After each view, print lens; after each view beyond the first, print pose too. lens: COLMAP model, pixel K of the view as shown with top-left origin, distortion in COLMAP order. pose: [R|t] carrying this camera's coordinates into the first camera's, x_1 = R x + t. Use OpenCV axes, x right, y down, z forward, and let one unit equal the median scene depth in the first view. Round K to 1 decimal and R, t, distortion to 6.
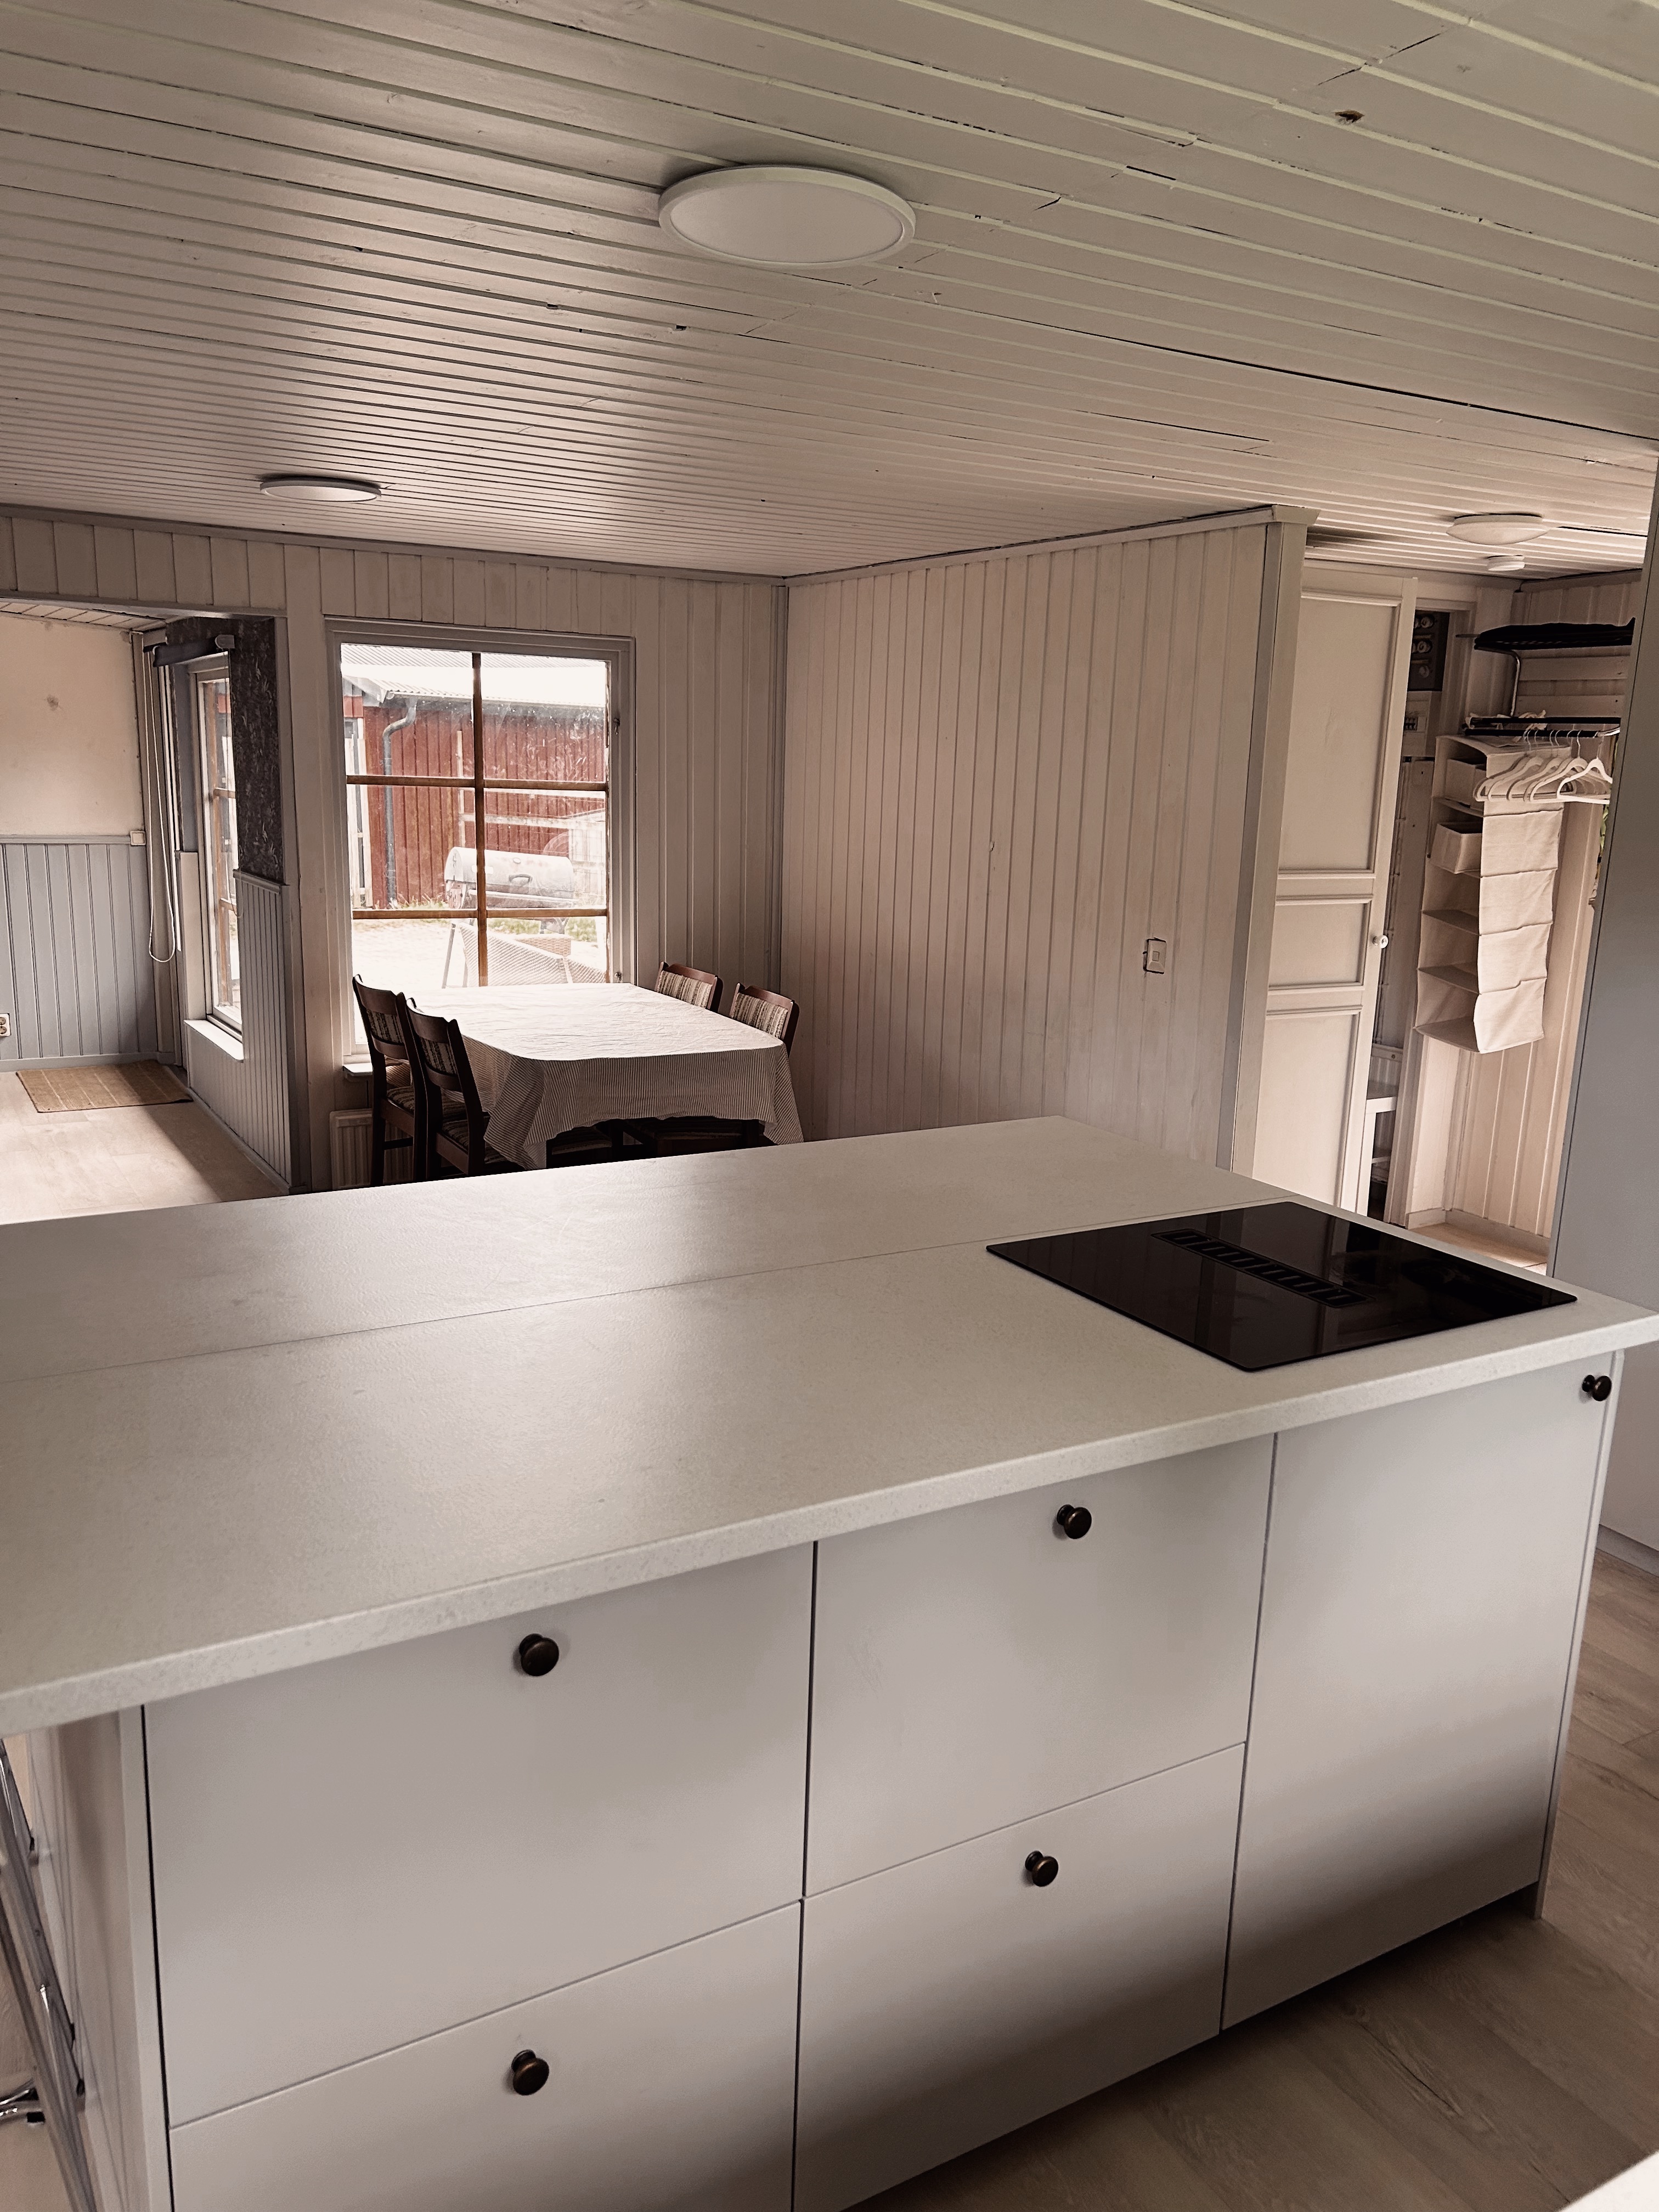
lens RADIAL K [[1674.0, 0, 834.7], [0, 1674.0, 1121.1], [0, 0, 1]] dist [0.028669, -0.017791]
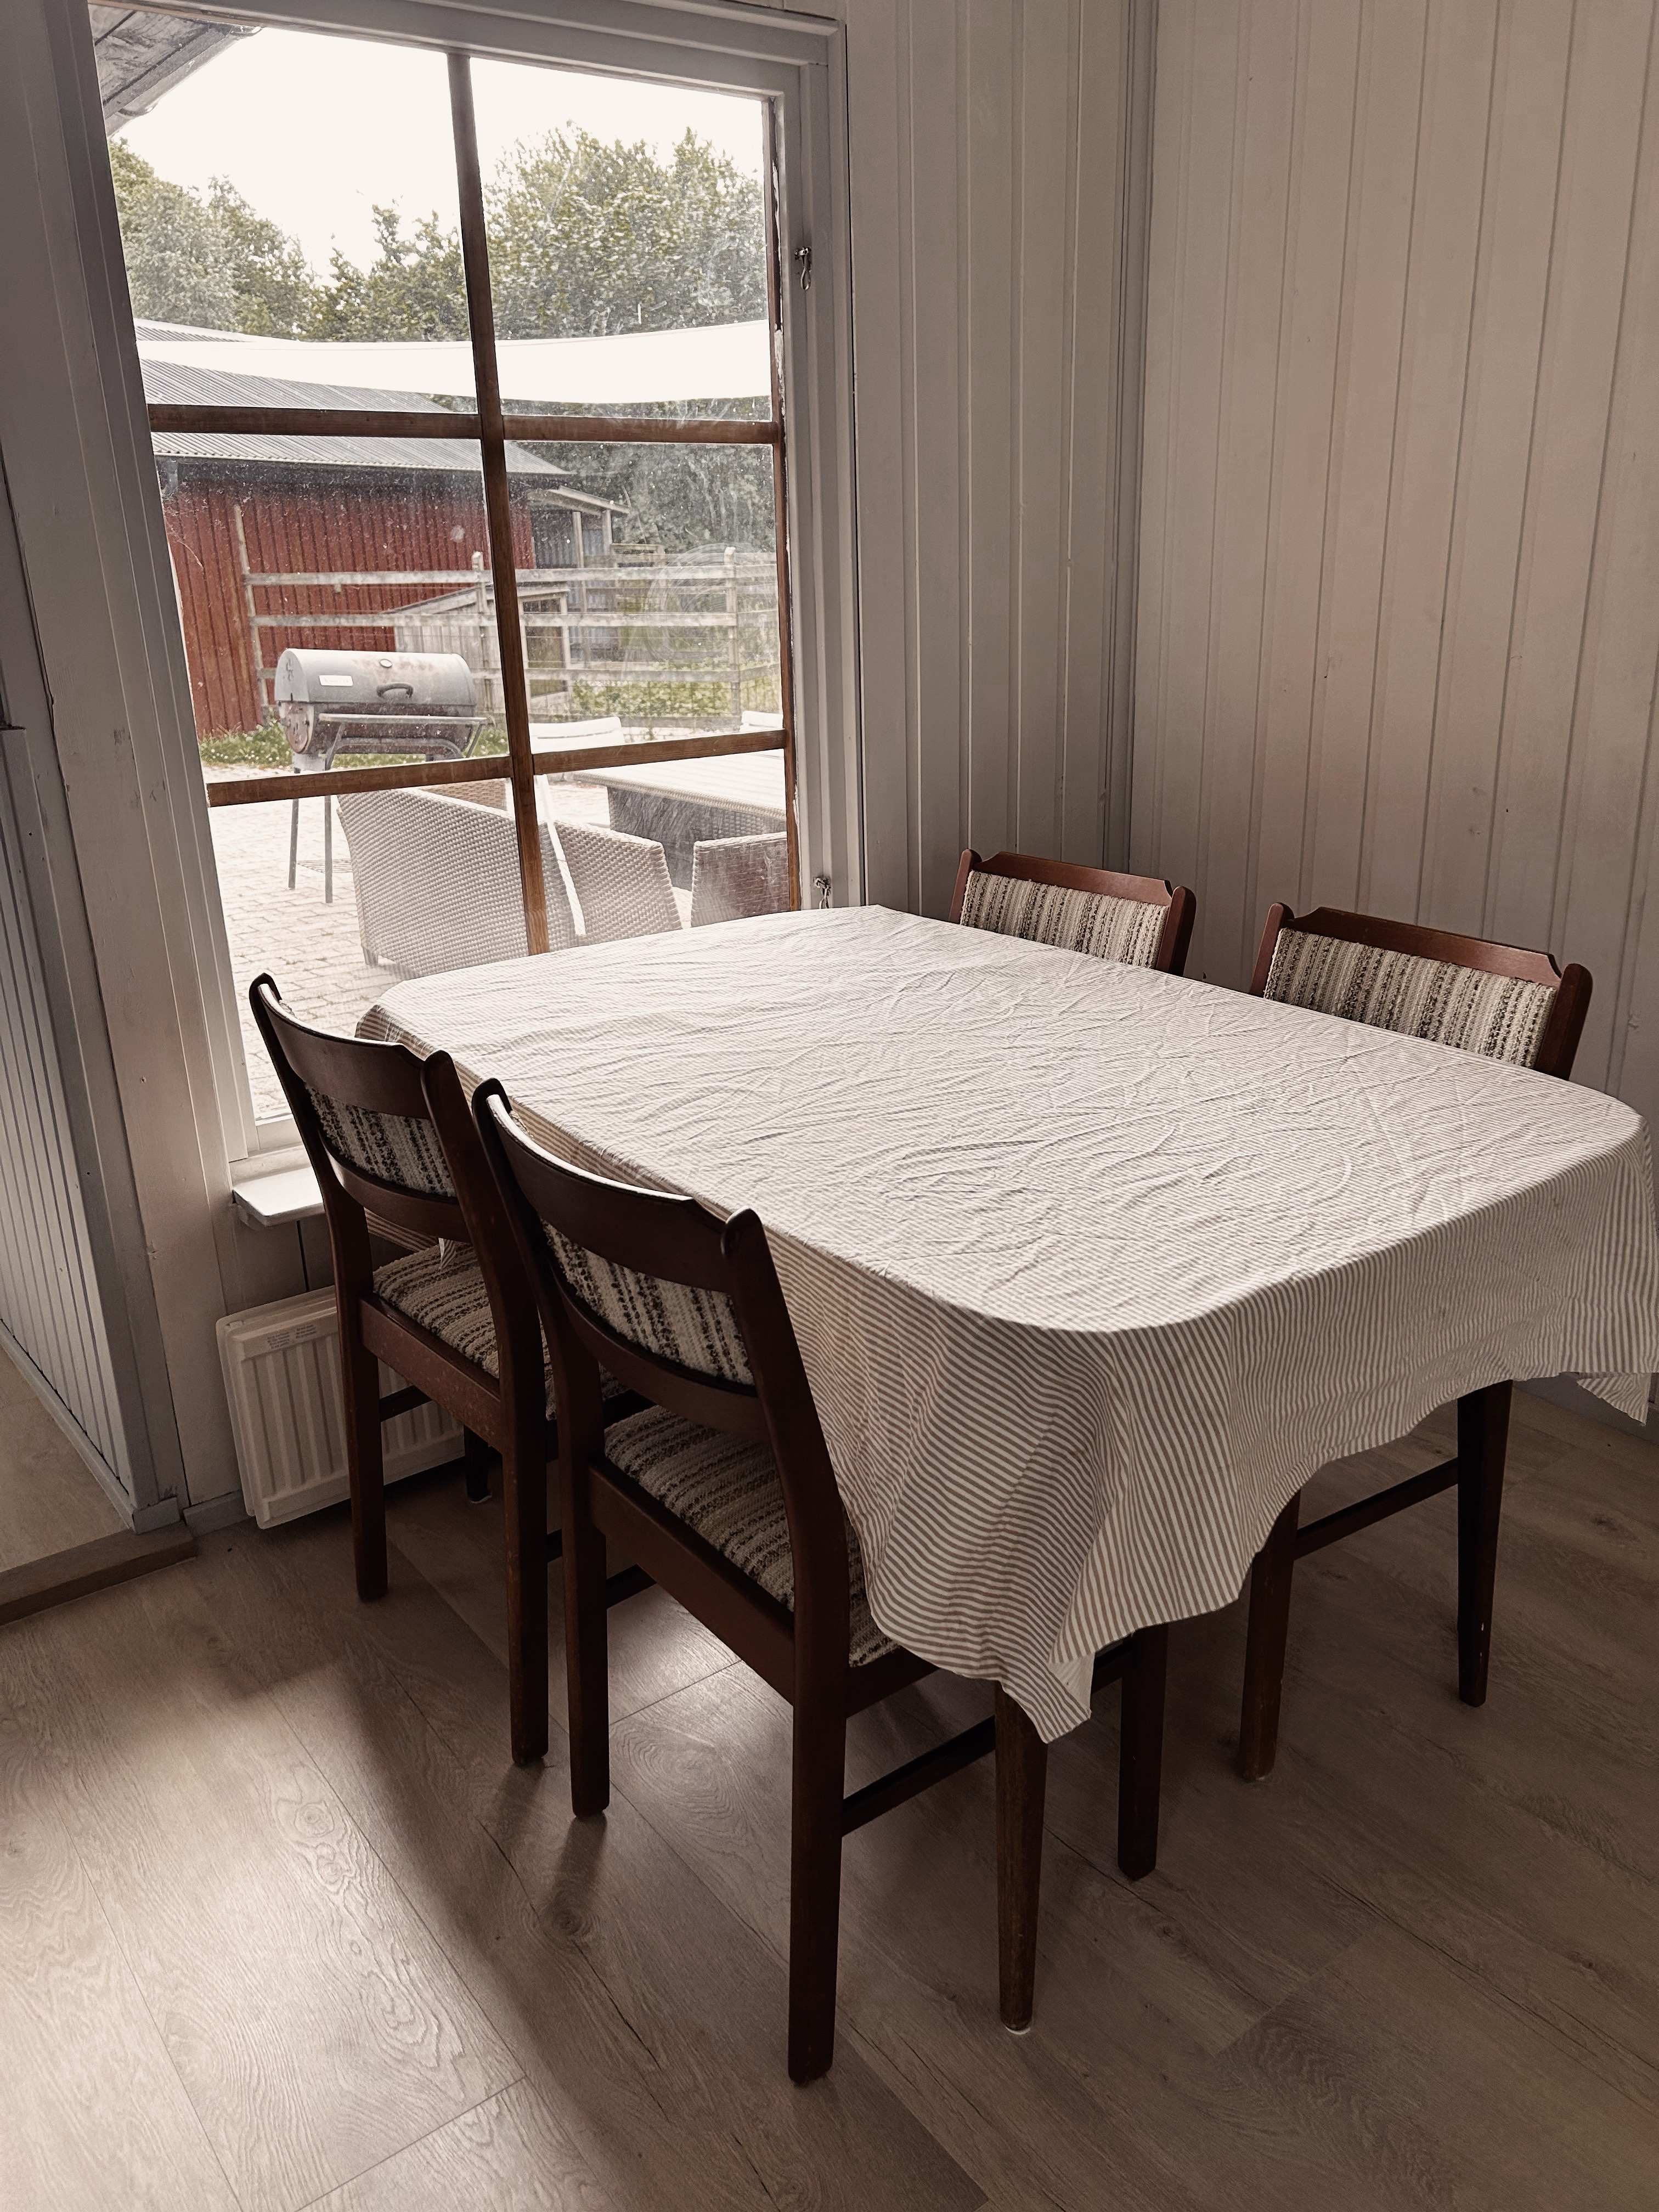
lens RADIAL K [[1674.0, 0, 821.5], [0, 1674.0, 1109.0], [0, 0, 1]] dist [0.028669, -0.017791]
pose [[0.990806, -0.098182, 0.093075, -0.186560], [0.087056, 0.989324, 0.116869, -0.083435], [-0.103556, -0.107692, 0.988776, 0.583645]]
